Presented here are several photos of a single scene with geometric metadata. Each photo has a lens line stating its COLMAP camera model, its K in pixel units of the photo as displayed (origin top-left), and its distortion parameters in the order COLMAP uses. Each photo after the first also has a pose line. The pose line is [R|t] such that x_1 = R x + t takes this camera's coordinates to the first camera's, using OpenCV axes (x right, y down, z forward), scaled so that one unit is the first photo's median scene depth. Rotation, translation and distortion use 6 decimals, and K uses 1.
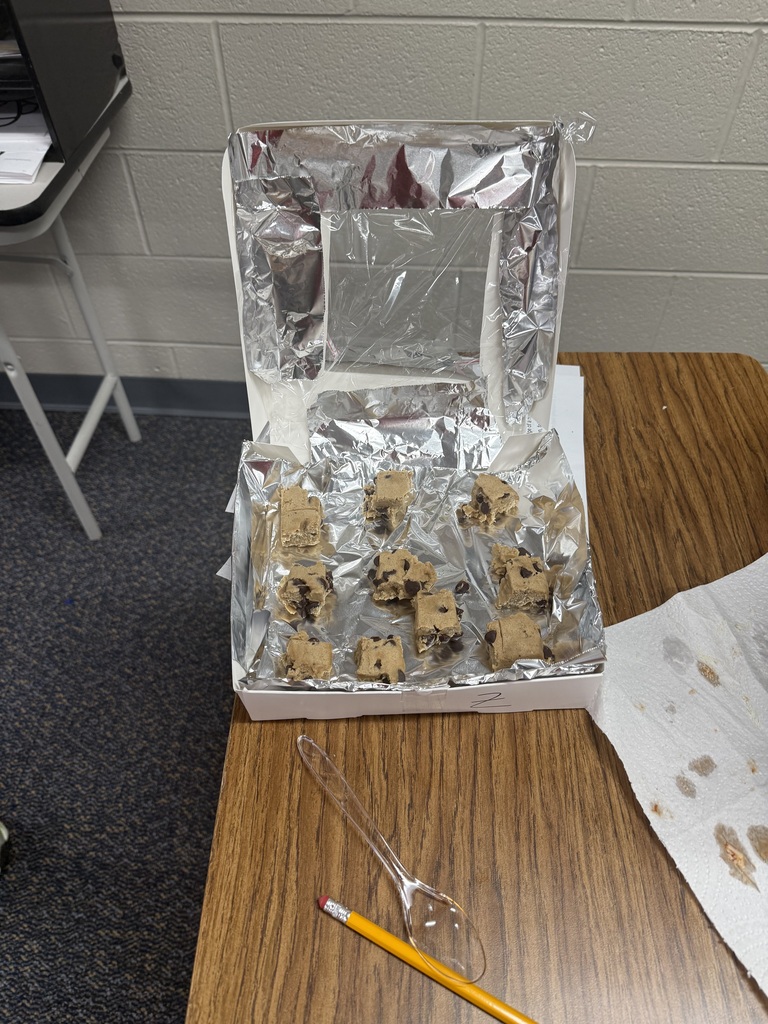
lens RADIAL K [[735.3, 0, 382.2], [0, 735.3, 507.5], [0, 0, 1]] dist [0.043266, -0.047445]
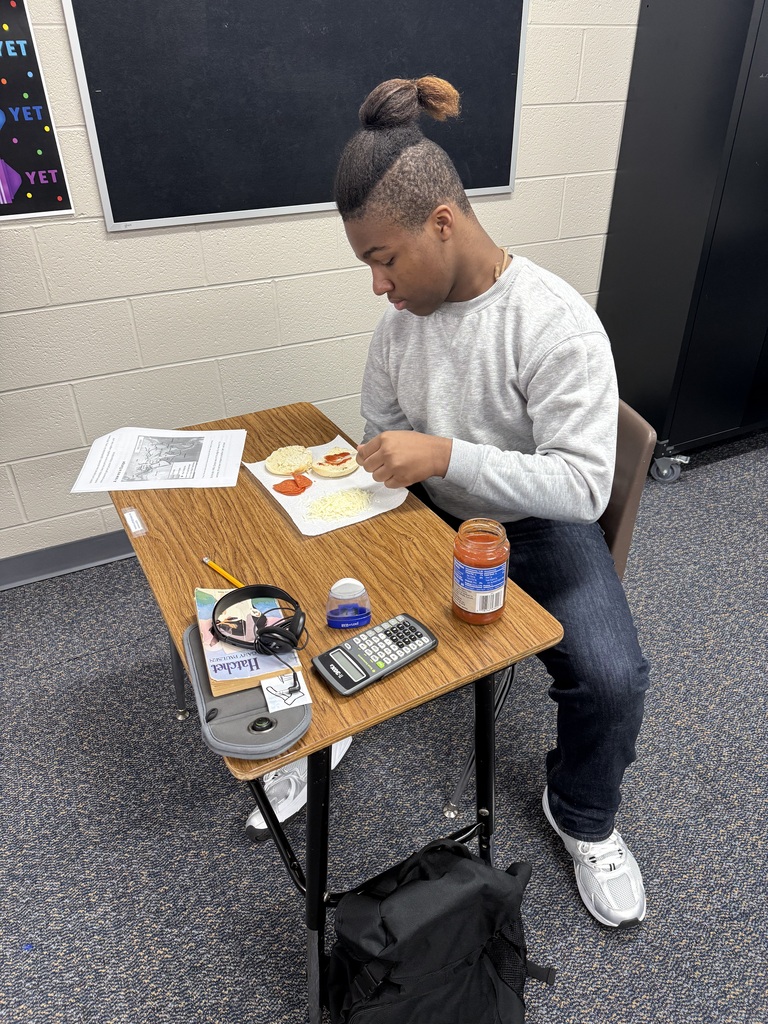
lens RADIAL K [[735.3, 0, 385.3], [0, 735.3, 515.2], [0, 0, 1]] dist [0.043266, -0.047445]
pose [[0.873773, -0.271156, 0.403726, -0.188460], [0.375754, 0.903429, -0.206461, 0.429817], [-0.308755, 0.332101, 0.891279, -0.622100]]
